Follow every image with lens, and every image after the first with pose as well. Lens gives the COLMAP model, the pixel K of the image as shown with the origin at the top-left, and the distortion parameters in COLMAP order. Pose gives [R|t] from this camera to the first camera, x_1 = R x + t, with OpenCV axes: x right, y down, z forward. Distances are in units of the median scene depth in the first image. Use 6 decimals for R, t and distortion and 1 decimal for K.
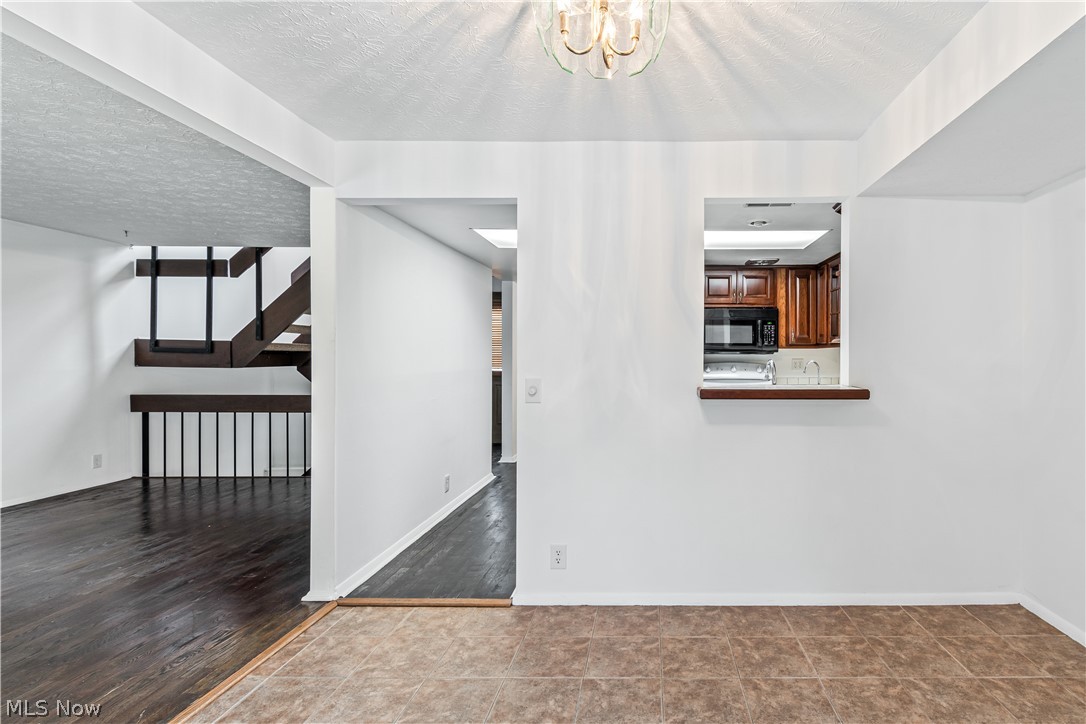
lens RADIAL K [[516.0, 0, 640.7], [0, 516.0, 360.5], [0, 0, 1]] dist [-0.000851, 0.000777]
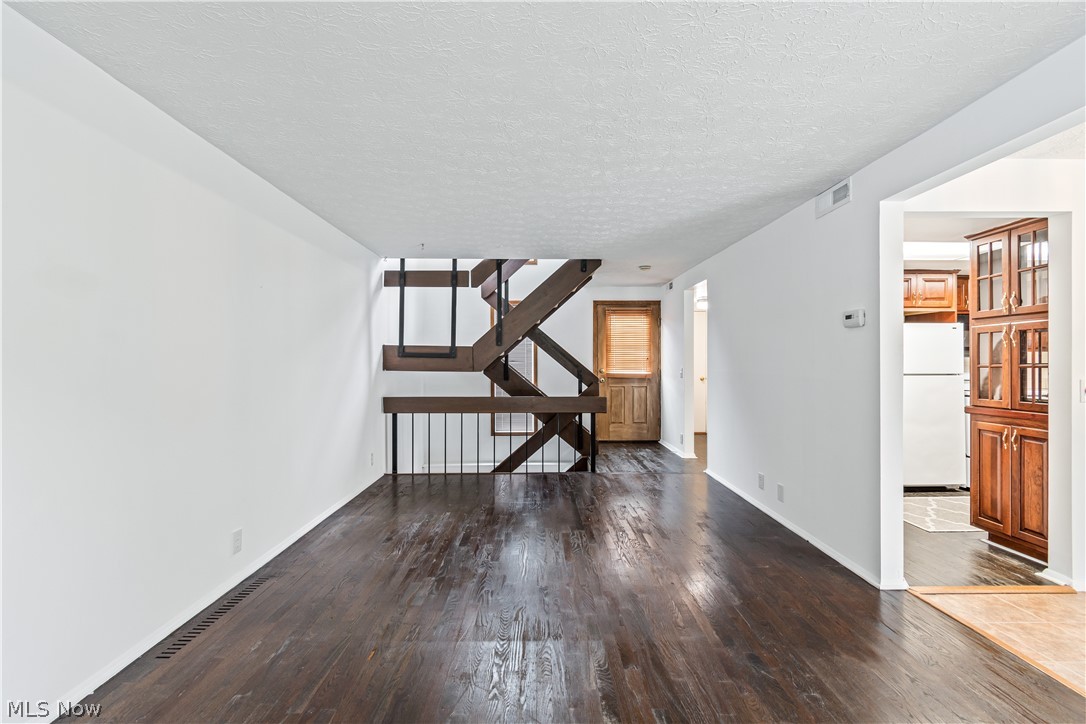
lens RADIAL K [[477.0, 0, 535.6], [0, 477.0, 360.3], [0, 0, 1]] dist [0.002630, -0.001080]
pose [[0.999827, -0.006117, 0.017540, -0.685171], [0.006189, 0.999973, -0.004080, -0.004299], [-0.017515, 0.004188, 0.999838, 0.004874]]
